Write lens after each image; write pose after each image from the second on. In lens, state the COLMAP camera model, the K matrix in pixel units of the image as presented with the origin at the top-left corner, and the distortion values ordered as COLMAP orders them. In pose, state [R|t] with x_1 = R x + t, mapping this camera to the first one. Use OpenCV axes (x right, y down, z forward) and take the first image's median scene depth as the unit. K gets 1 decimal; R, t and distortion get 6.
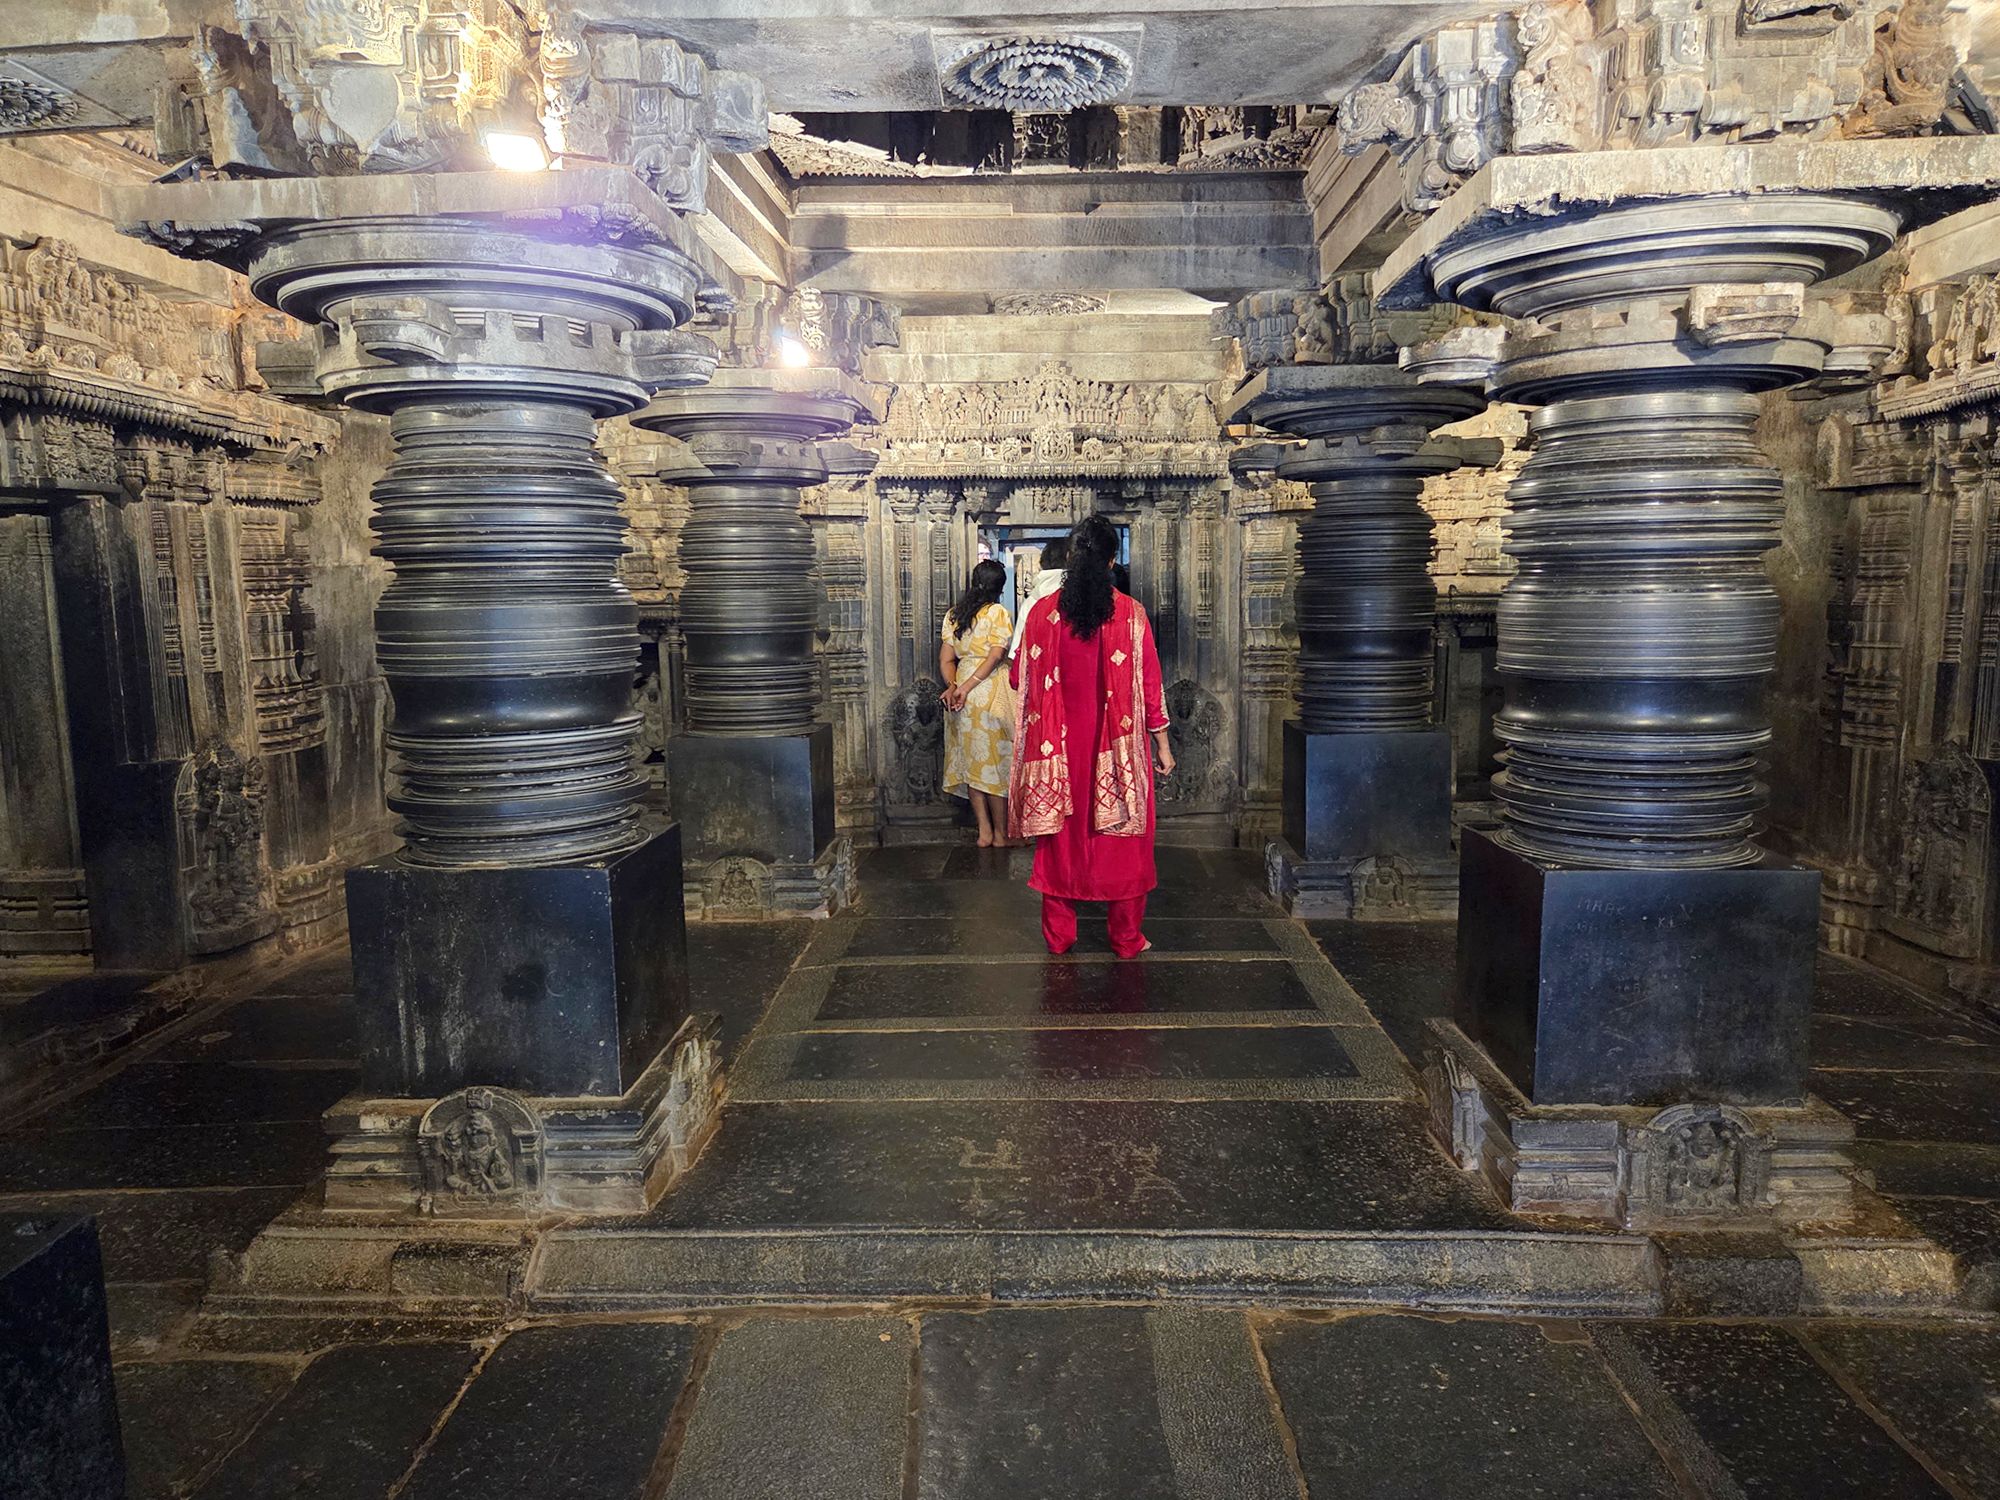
lens RADIAL K [[1398.8, 0, 1004.4], [0, 1398.8, 754.8], [0, 0, 1]] dist [0.071373, -0.068566]
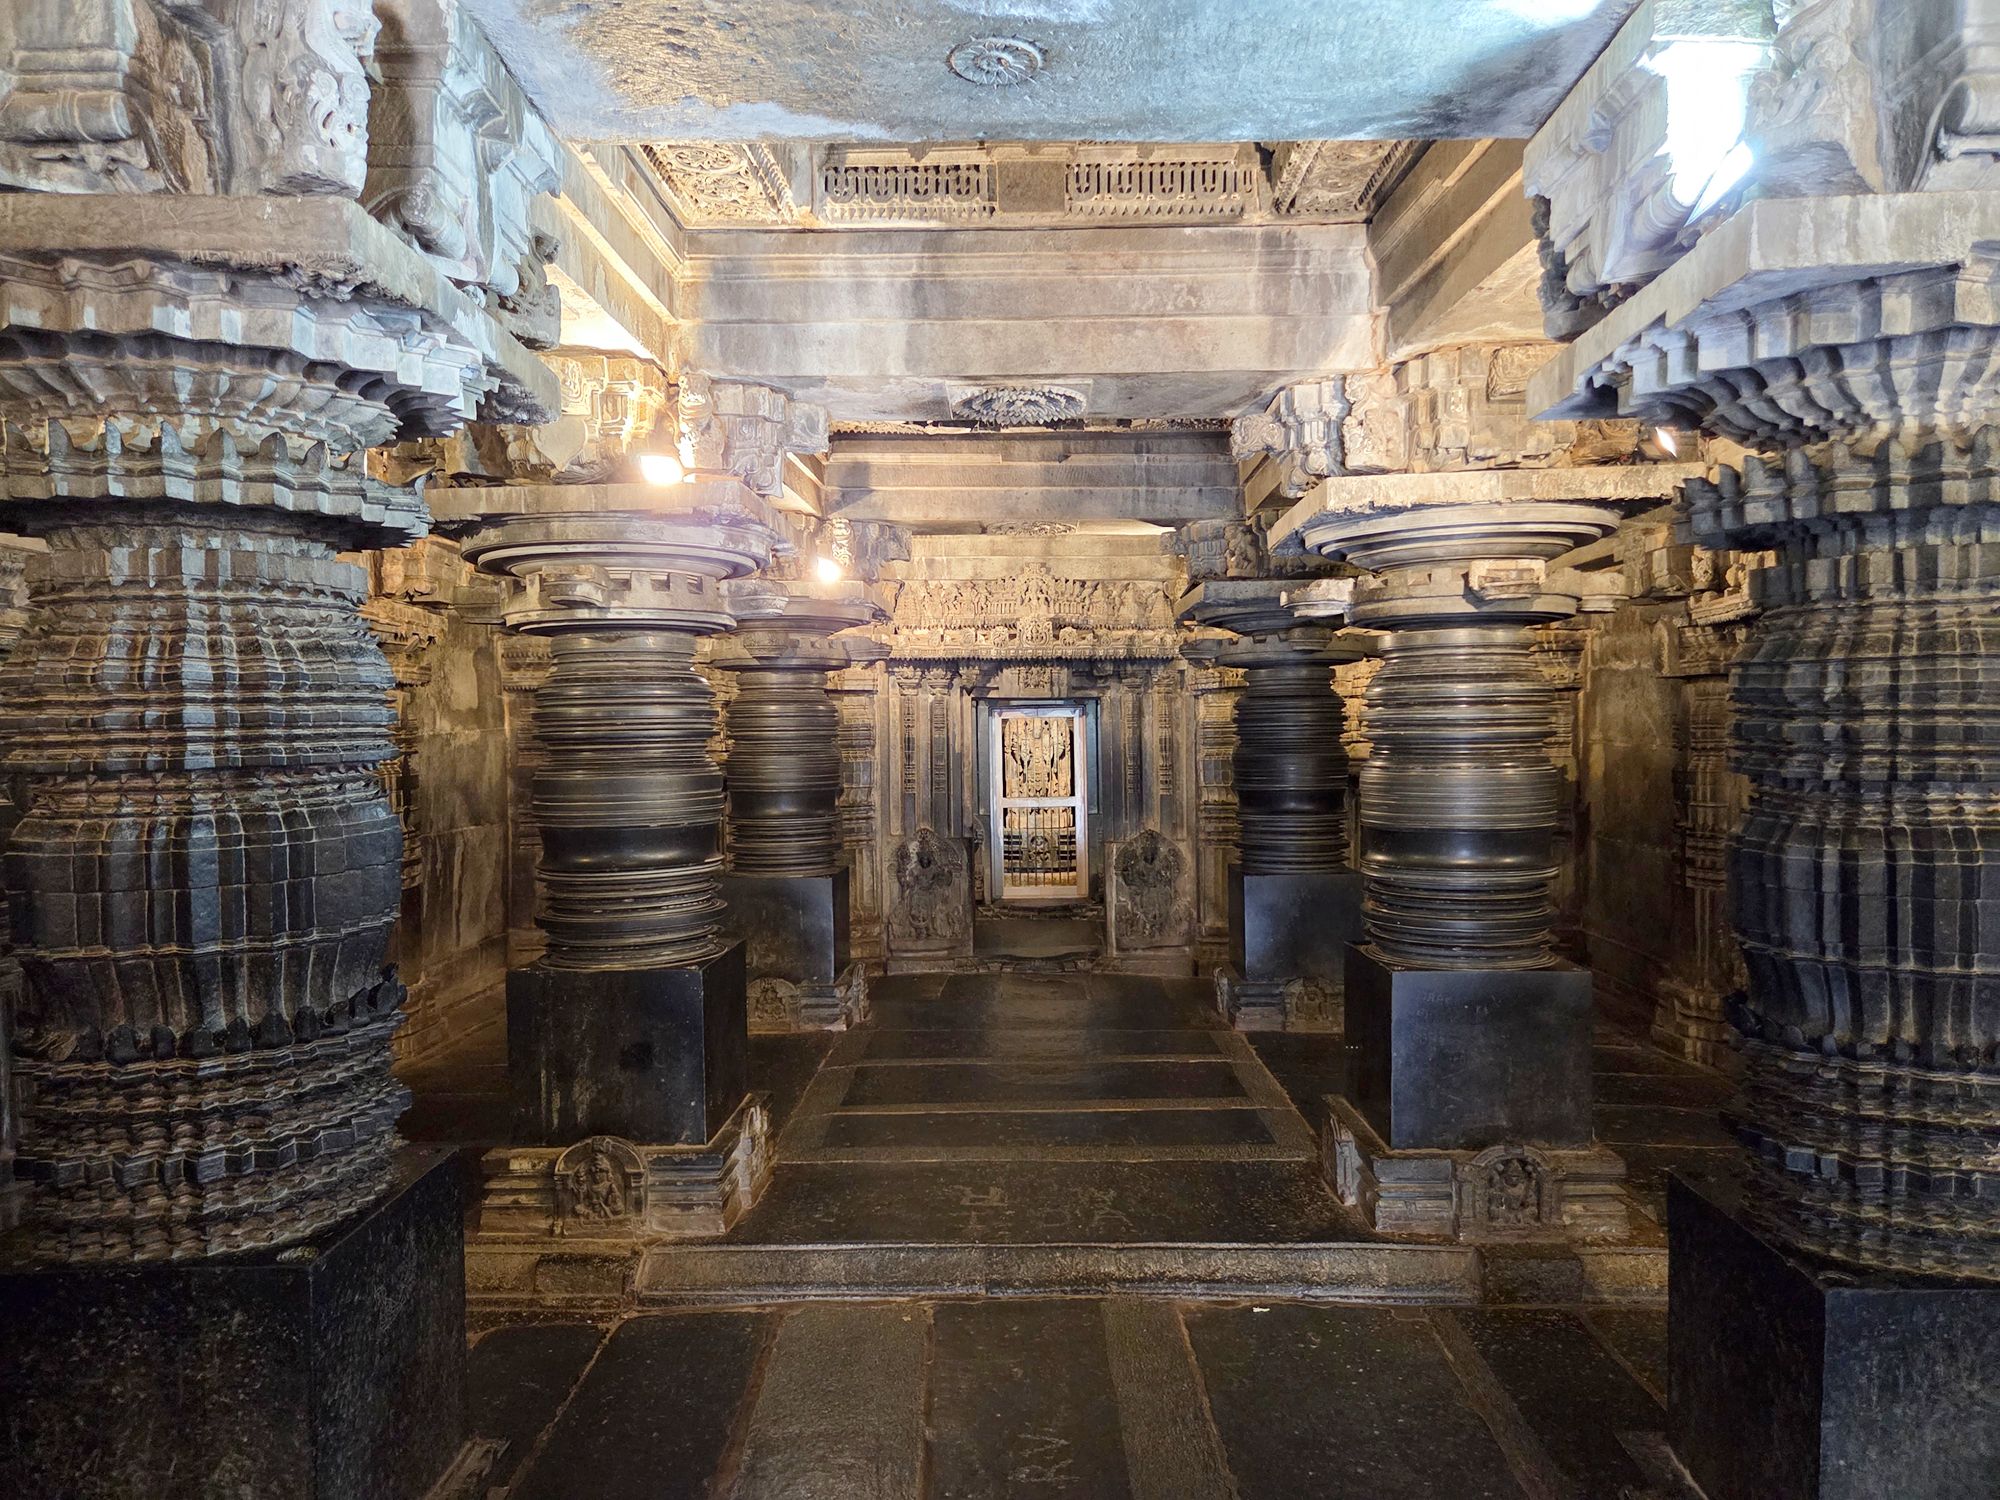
lens RADIAL K [[1354.8, 0, 1001.5], [0, 1354.8, 757.8], [0, 0, 1]] dist [0.070472, -0.059467]
pose [[0.999976, 0.001566, 0.006761, -0.001958], [-0.000841, 0.994372, -0.105945, 0.009349], [-0.006889, 0.105937, 0.994349, -0.180044]]
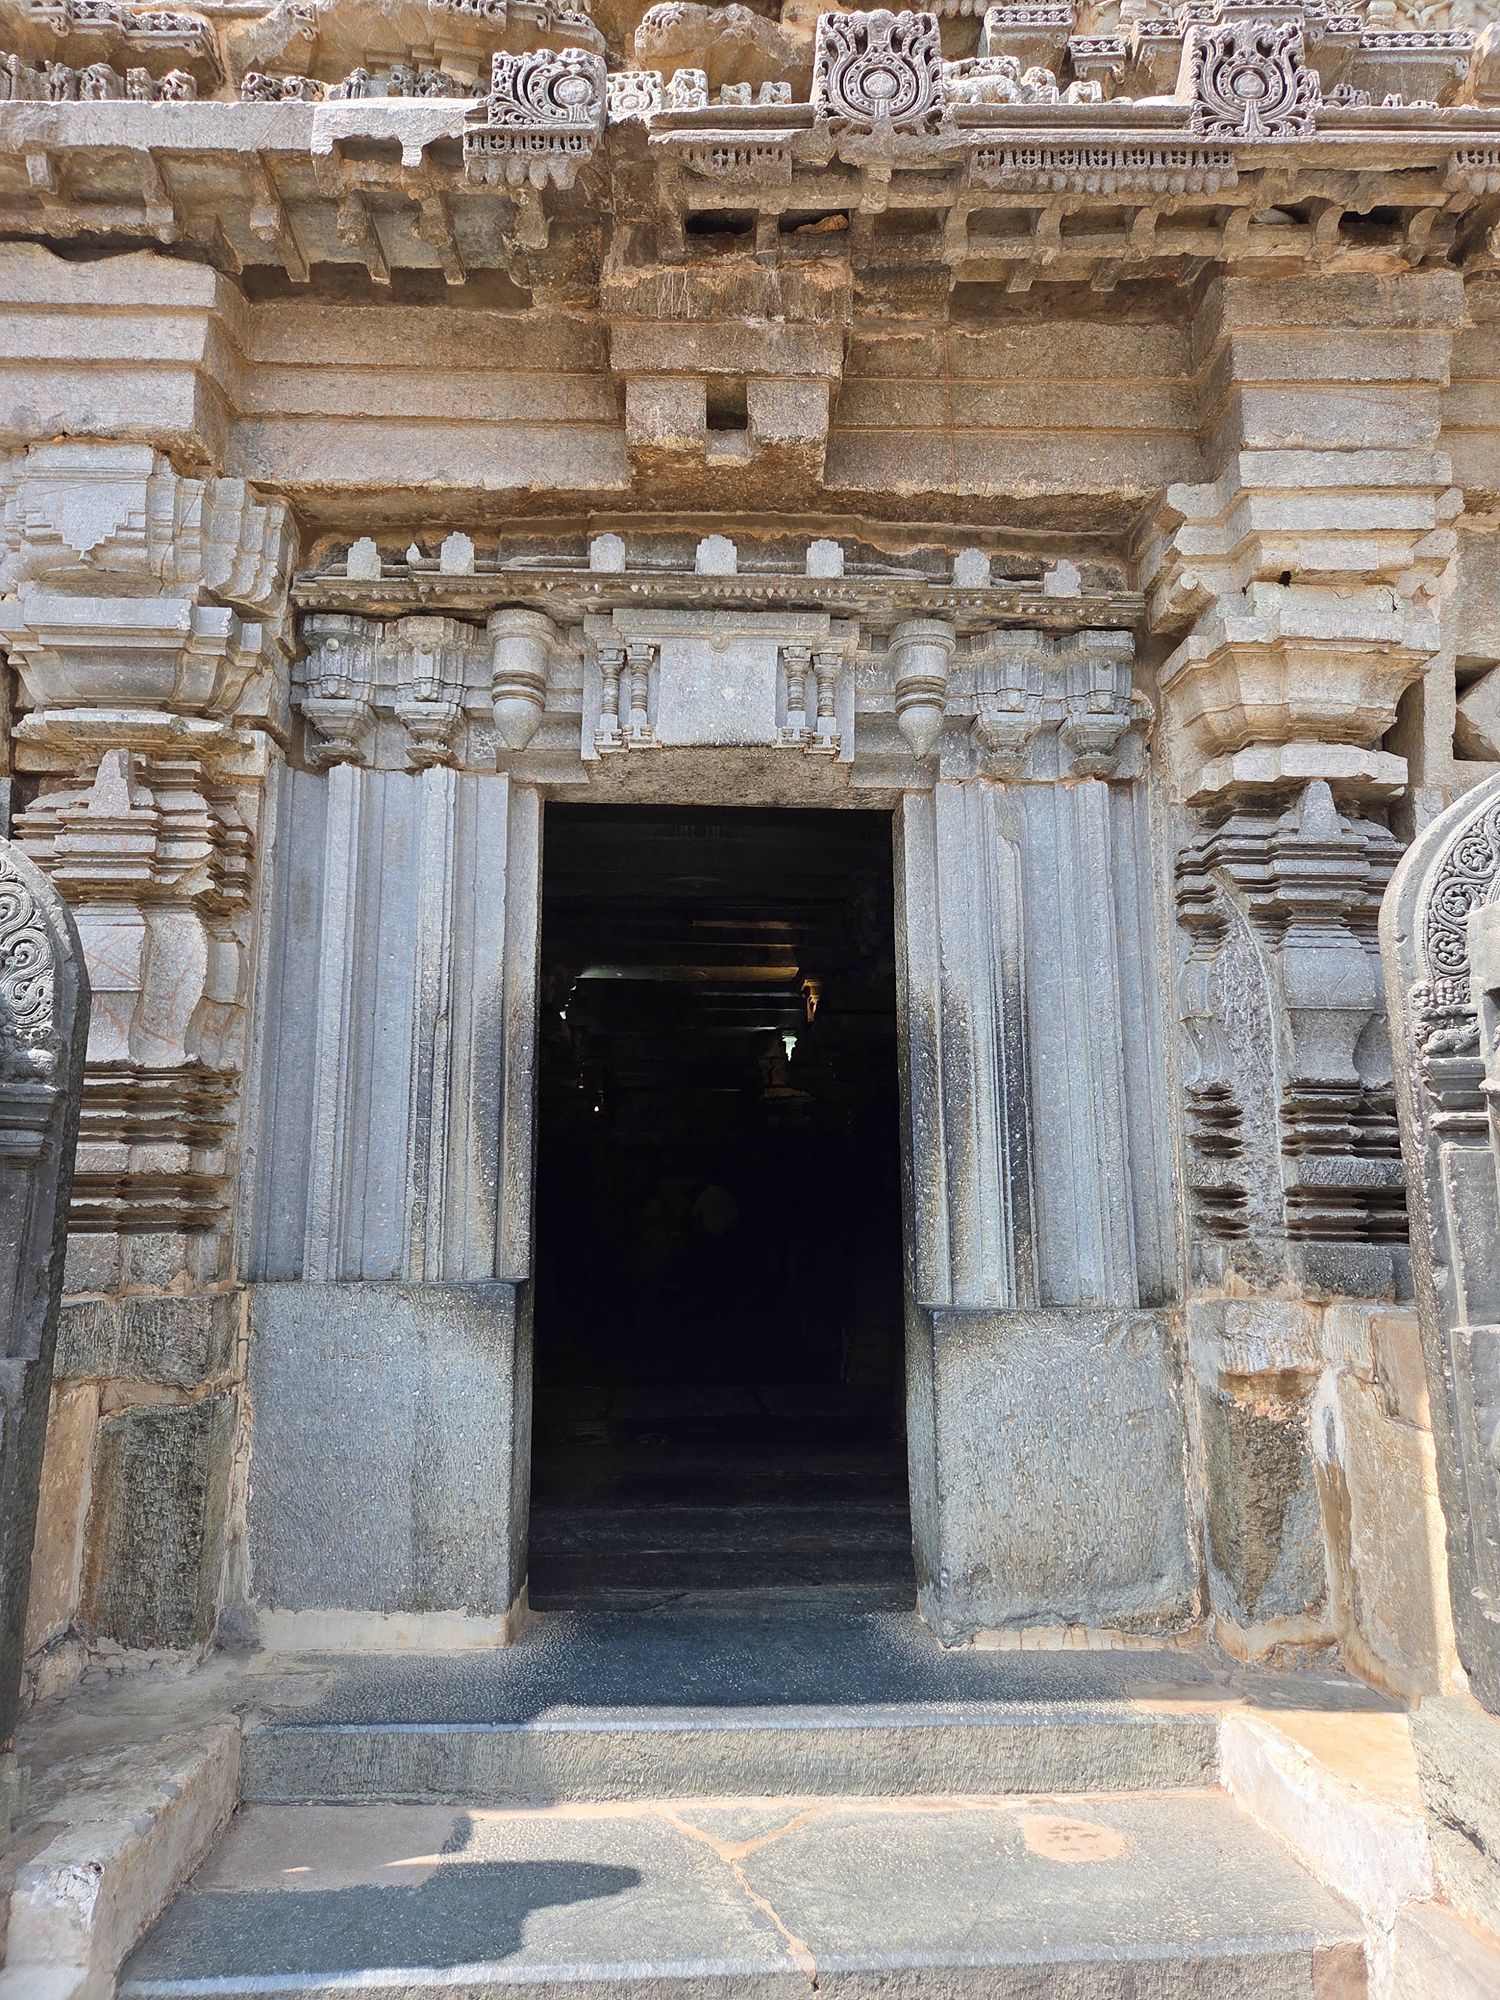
lens RADIAL K [[1354.8, 0, 733.7], [0, 1354.8, 994.3], [0, 0, 1]] dist [0.070472, -0.059467]
pose [[0.997196, 0.014318, 0.073449, -0.068964], [0.008392, 0.953936, -0.299894, 0.360884], [-0.074360, 0.299670, 0.951141, -1.856120]]
